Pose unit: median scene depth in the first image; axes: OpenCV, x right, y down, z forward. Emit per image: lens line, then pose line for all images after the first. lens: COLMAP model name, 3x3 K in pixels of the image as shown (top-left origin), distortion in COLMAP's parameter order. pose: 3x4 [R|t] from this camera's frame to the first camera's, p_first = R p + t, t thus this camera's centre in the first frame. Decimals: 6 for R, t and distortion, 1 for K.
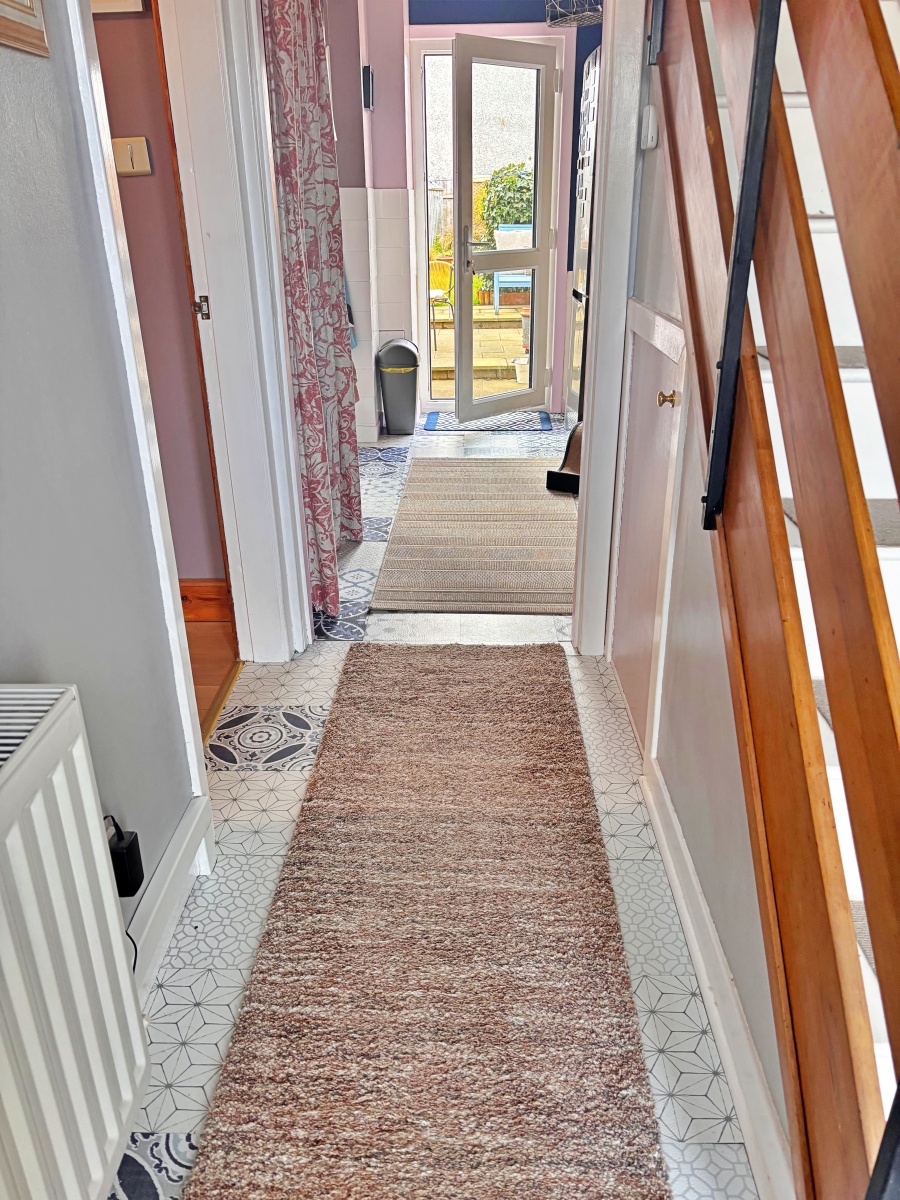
lens RADIAL K [[904.1, 0, 454.7], [0, 904.1, 598.0], [0, 0, 1]] dist [0.033073, -0.042746]
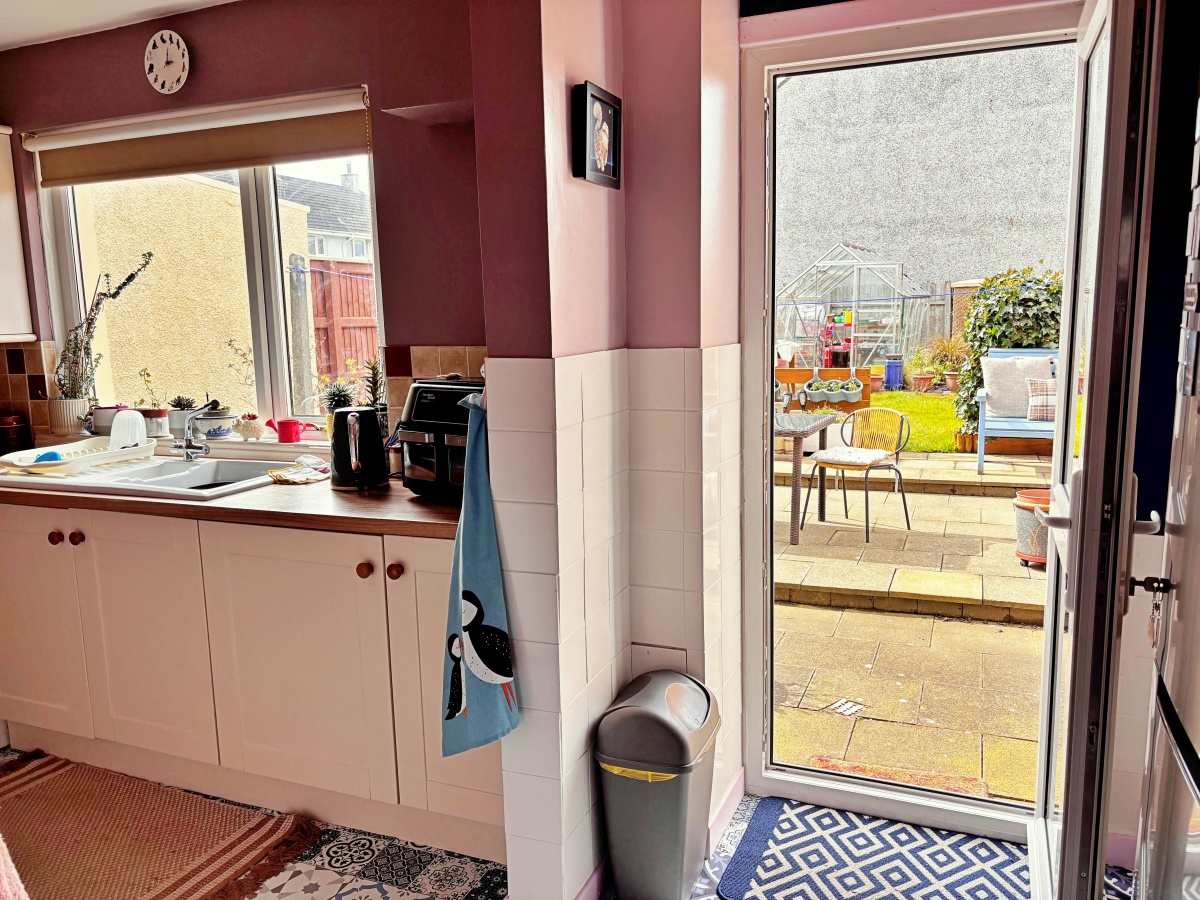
lens RADIAL K [[904.1, 0, 602.2], [0, 904.1, 450.8], [0, 0, 1]] dist [0.033073, -0.042746]
pose [[0.931002, 0.043476, -0.362415, 0.028302], [-0.131439, 0.966205, -0.221745, -0.139881], [0.340527, 0.254081, 0.905254, 0.281613]]
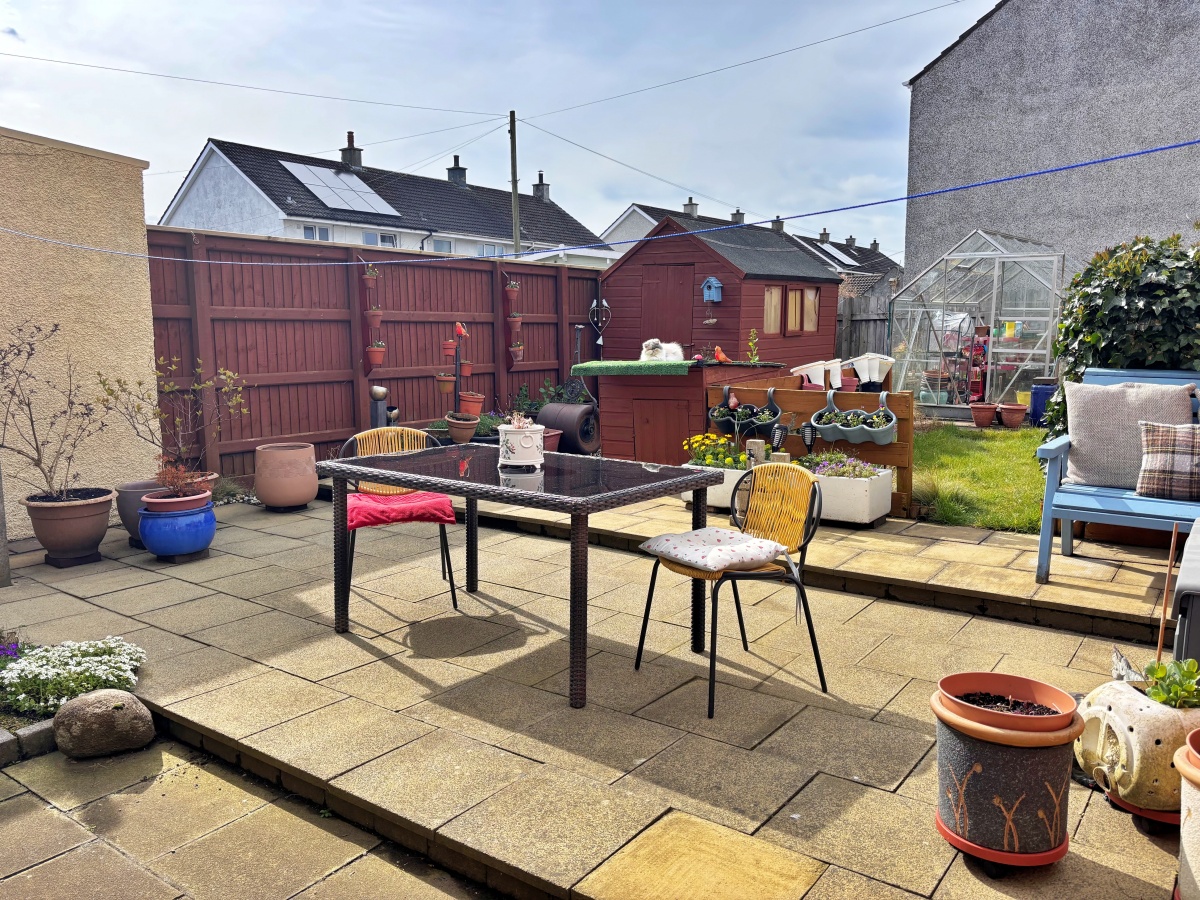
lens RADIAL K [[904.1, 0, 605.9], [0, 904.1, 451.3], [0, 0, 1]] dist [0.033073, -0.042746]
pose [[0.816580, 0.082854, -0.571254, 0.112079], [-0.232009, 0.953297, -0.193380, -0.244182], [0.528553, 0.290447, 0.797667, 0.563724]]
